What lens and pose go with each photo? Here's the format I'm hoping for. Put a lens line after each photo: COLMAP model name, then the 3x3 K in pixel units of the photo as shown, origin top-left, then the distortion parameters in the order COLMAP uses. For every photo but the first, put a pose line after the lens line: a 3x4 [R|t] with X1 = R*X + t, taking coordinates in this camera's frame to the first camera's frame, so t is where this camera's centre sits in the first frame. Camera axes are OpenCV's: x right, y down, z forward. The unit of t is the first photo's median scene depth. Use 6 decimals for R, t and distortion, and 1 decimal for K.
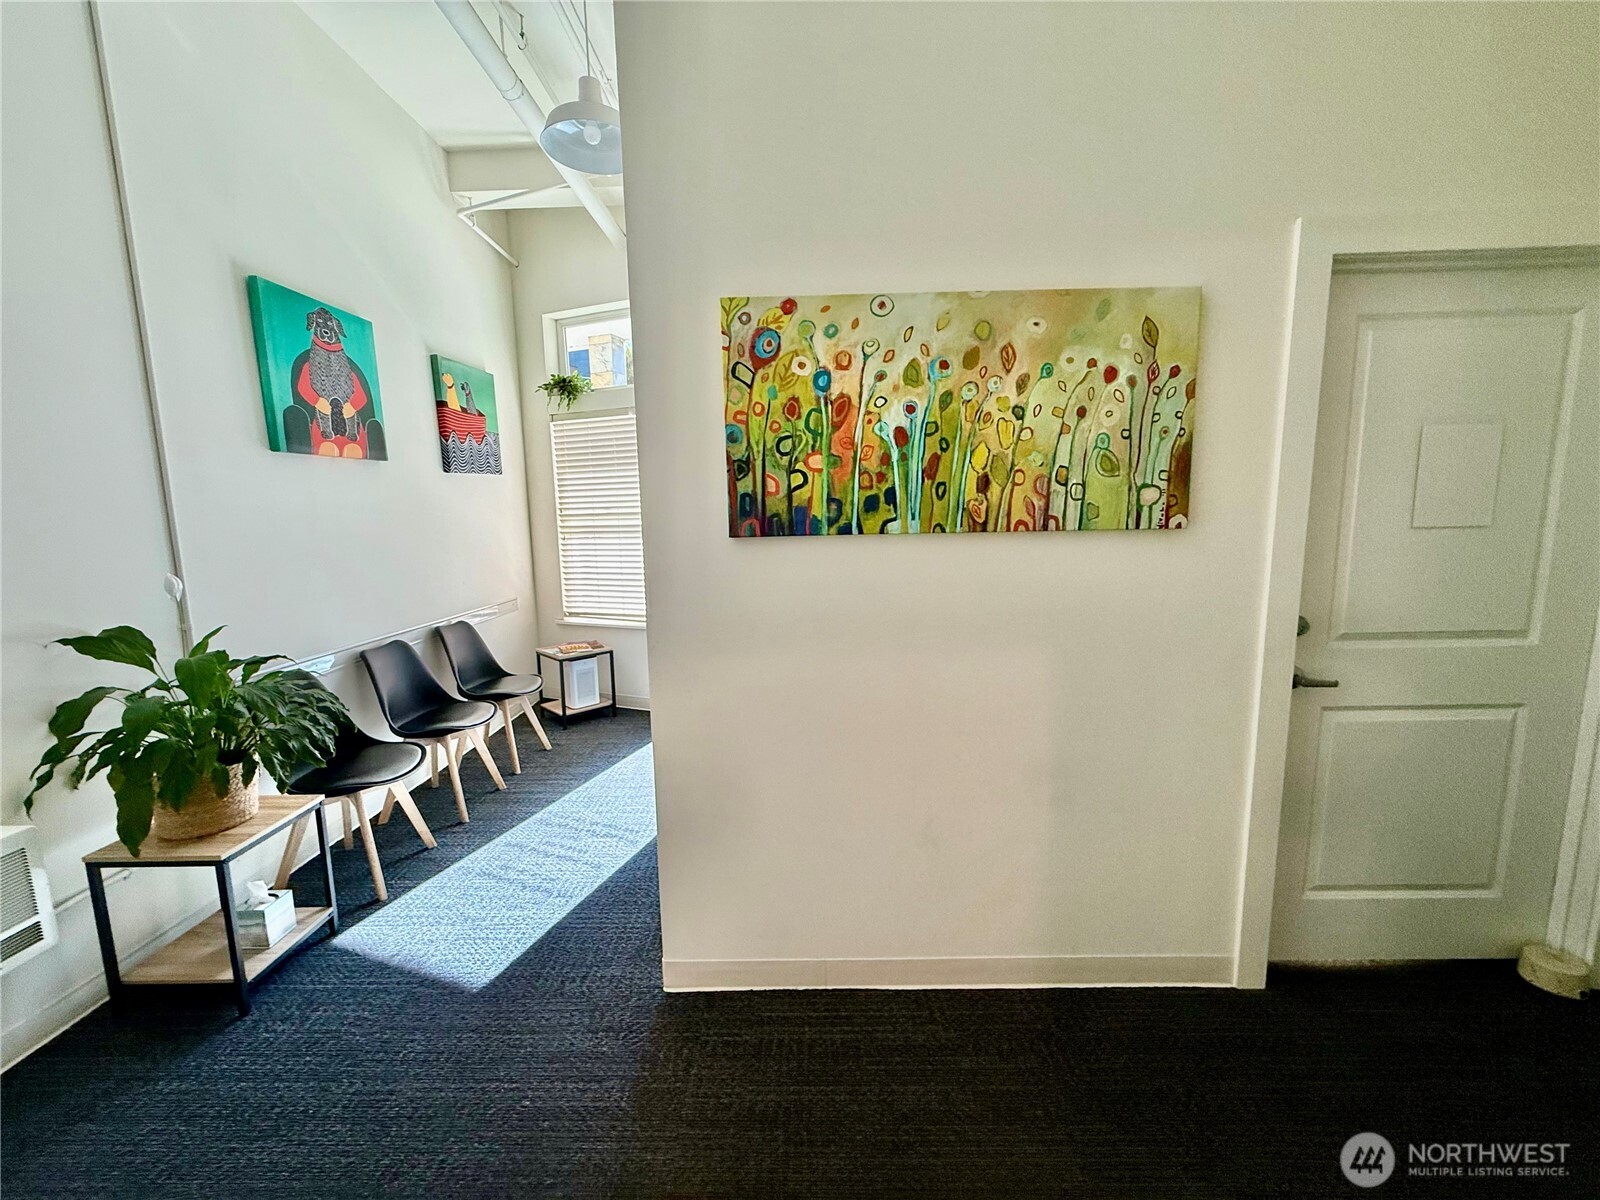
lens RADIAL K [[638.9, 0, 800.2], [0, 638.9, 603.7], [0, 0, 1]] dist [-0.000378, -0.000628]
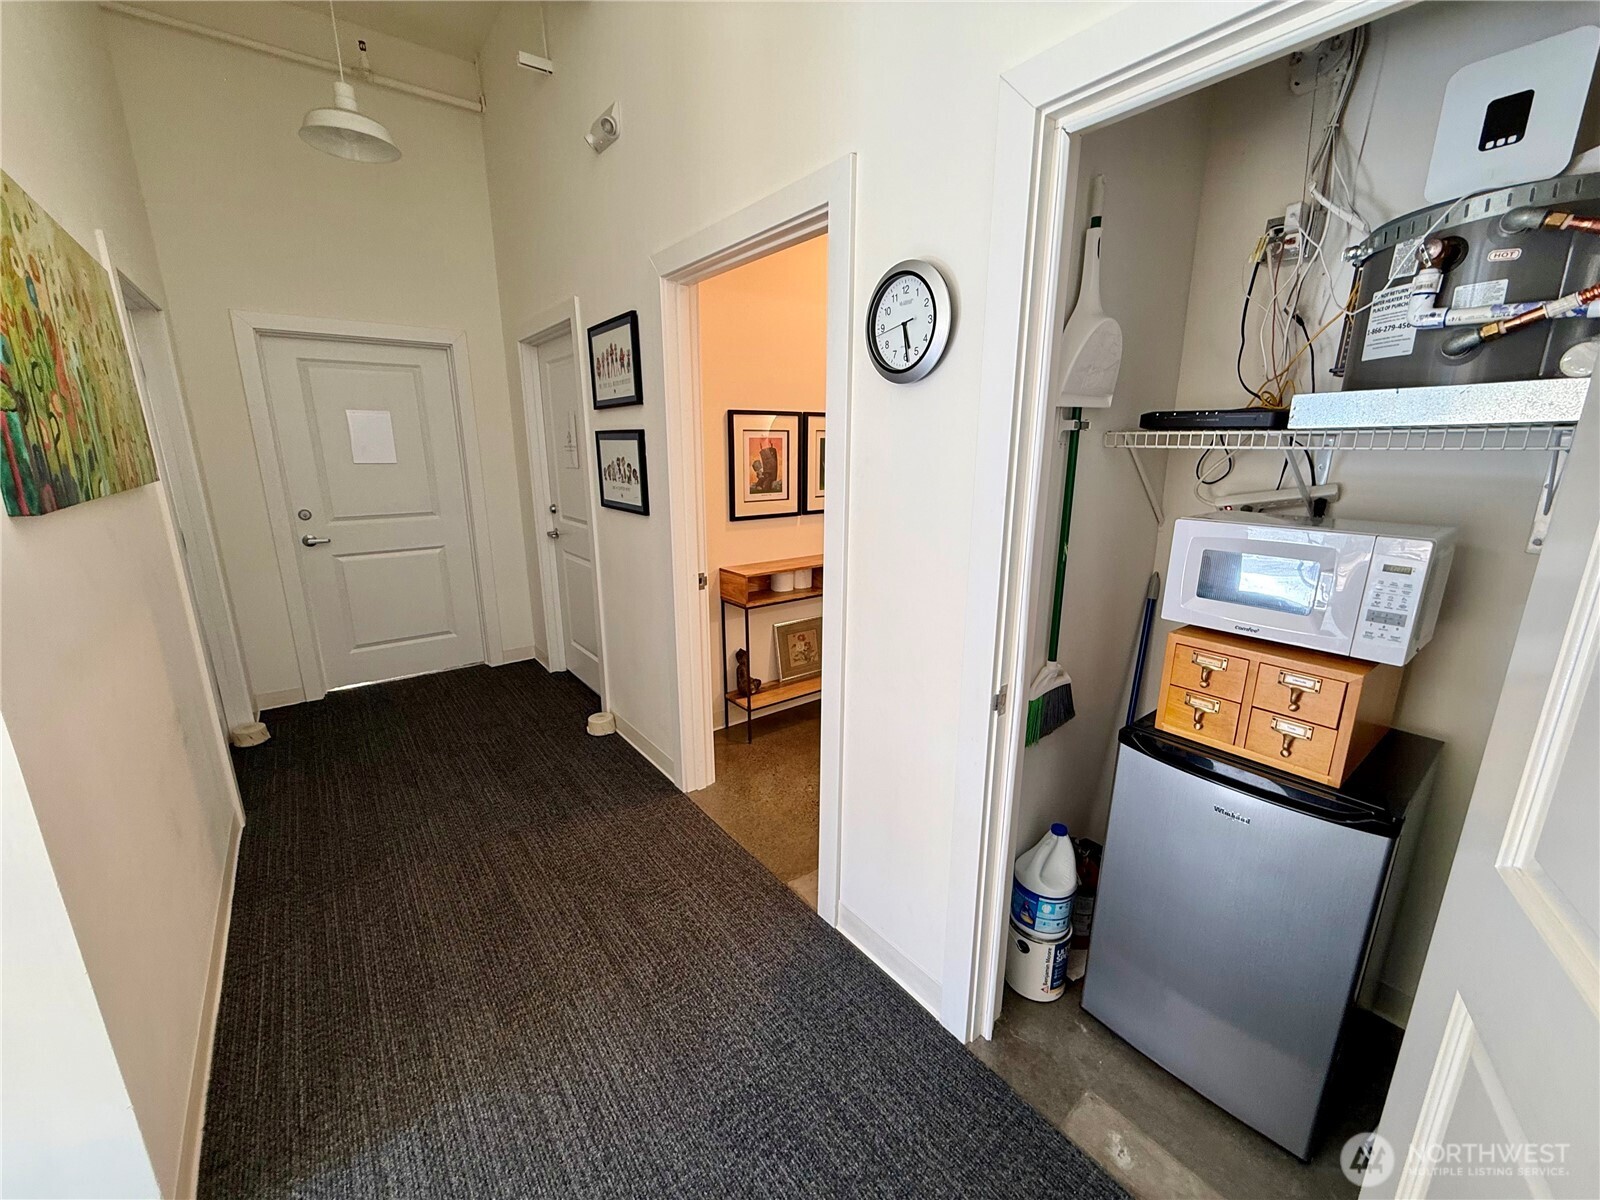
lens RADIAL K [[638.9, 0, 794.7], [0, 638.9, 602.7], [0, 0, 1]] dist [-0.000378, -0.000628]
pose [[-0.619511, -0.172873, 0.765716, -1.112333], [0.124962, 0.941292, 0.313614, -0.130768], [-0.774978, 0.289973, -0.561538, 0.822614]]
